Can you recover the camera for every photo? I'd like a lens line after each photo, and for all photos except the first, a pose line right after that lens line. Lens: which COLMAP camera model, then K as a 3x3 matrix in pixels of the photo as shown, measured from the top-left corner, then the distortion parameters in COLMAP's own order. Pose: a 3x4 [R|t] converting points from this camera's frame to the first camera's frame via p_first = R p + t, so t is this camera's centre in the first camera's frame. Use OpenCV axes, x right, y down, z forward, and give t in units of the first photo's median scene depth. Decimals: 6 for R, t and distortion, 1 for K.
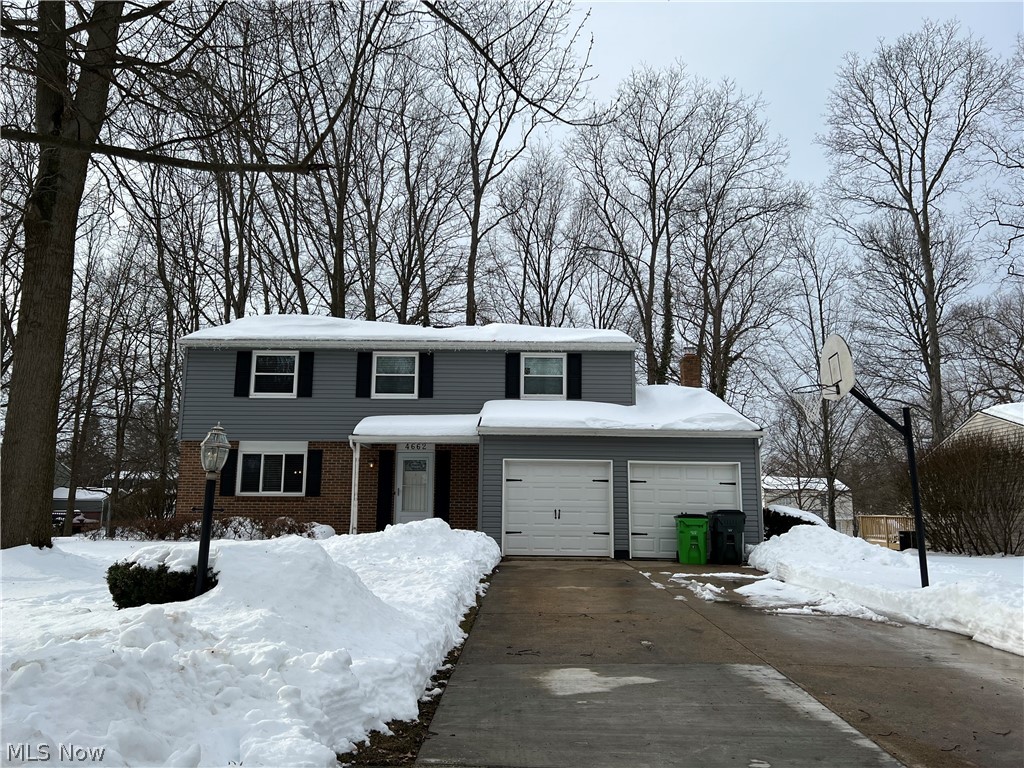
lens RADIAL K [[764.7, 0, 510.7], [0, 764.7, 389.6], [0, 0, 1]] dist [0.070325, -0.066517]
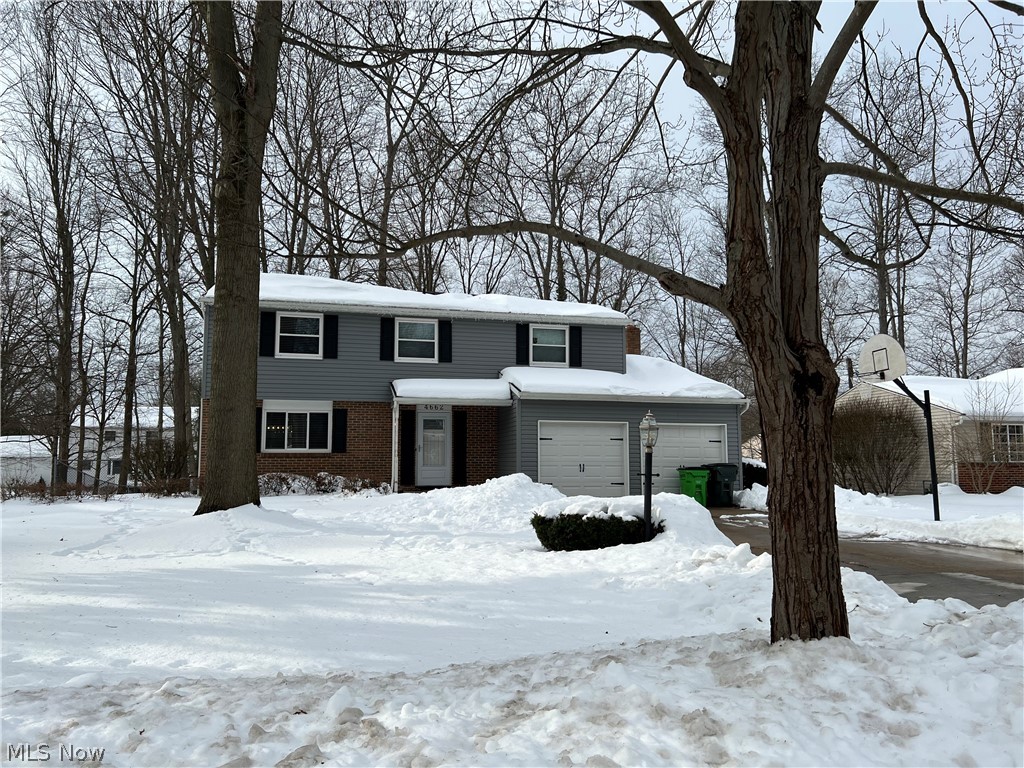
lens RADIAL K [[764.7, 0, 510.7], [0, 764.7, 389.6], [0, 0, 1]] dist [0.070325, -0.066517]
pose [[0.968090, 0.016503, 0.250061, -0.291547], [-0.032939, 0.997552, 0.061687, -0.020735], [-0.248431, -0.067955, 0.966263, -0.073126]]
